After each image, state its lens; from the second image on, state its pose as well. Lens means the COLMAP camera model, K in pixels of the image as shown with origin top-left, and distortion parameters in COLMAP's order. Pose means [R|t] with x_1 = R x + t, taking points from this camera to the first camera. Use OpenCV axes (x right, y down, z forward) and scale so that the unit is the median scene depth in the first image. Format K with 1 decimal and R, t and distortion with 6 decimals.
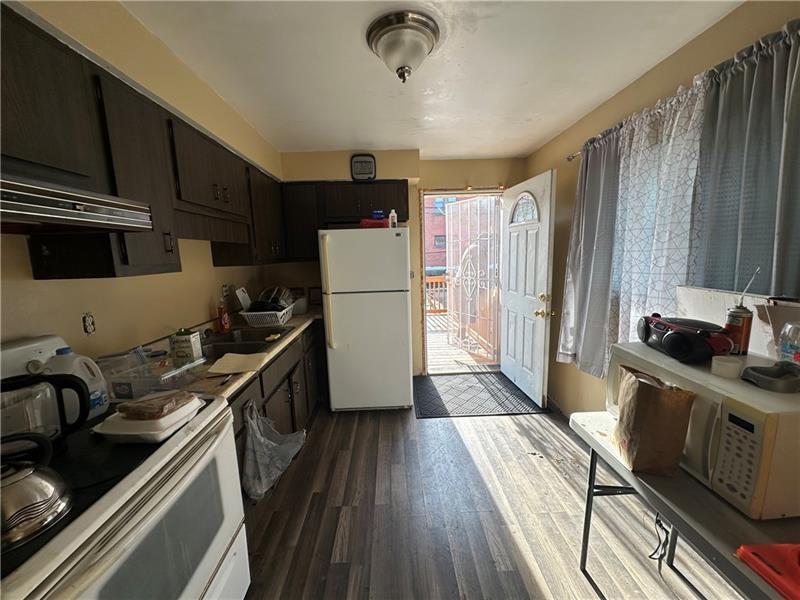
lens RADIAL K [[320.3, 0, 399.8], [0, 320.3, 298.9], [0, 0, 1]] dist [0.003949, 0.000334]
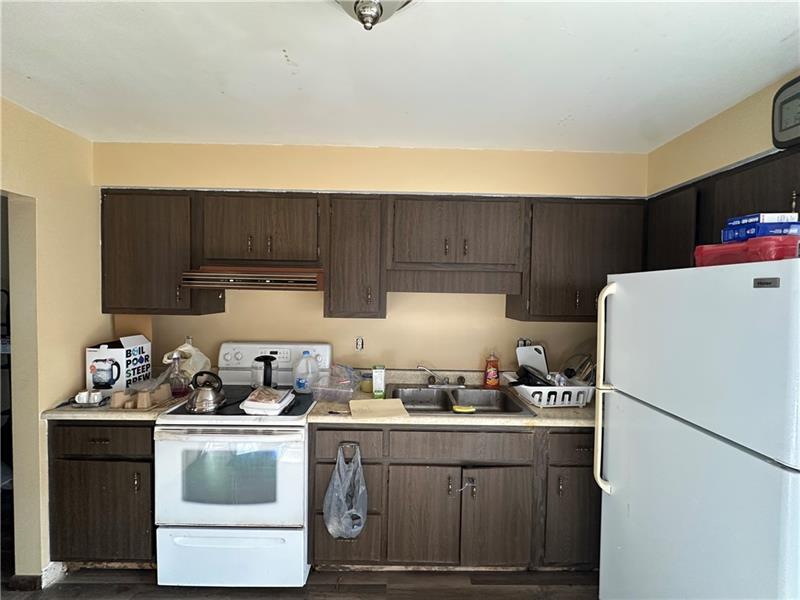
lens RADIAL K [[320.3, 0, 398.8], [0, 320.3, 301.1], [0, 0, 1]] dist [0.003949, 0.000334]
pose [[-0.037544, 0.054099, -0.997830, 0.298299], [-0.162702, 0.984878, 0.059519, -0.125852], [0.985961, 0.164583, -0.028175, 0.575796]]
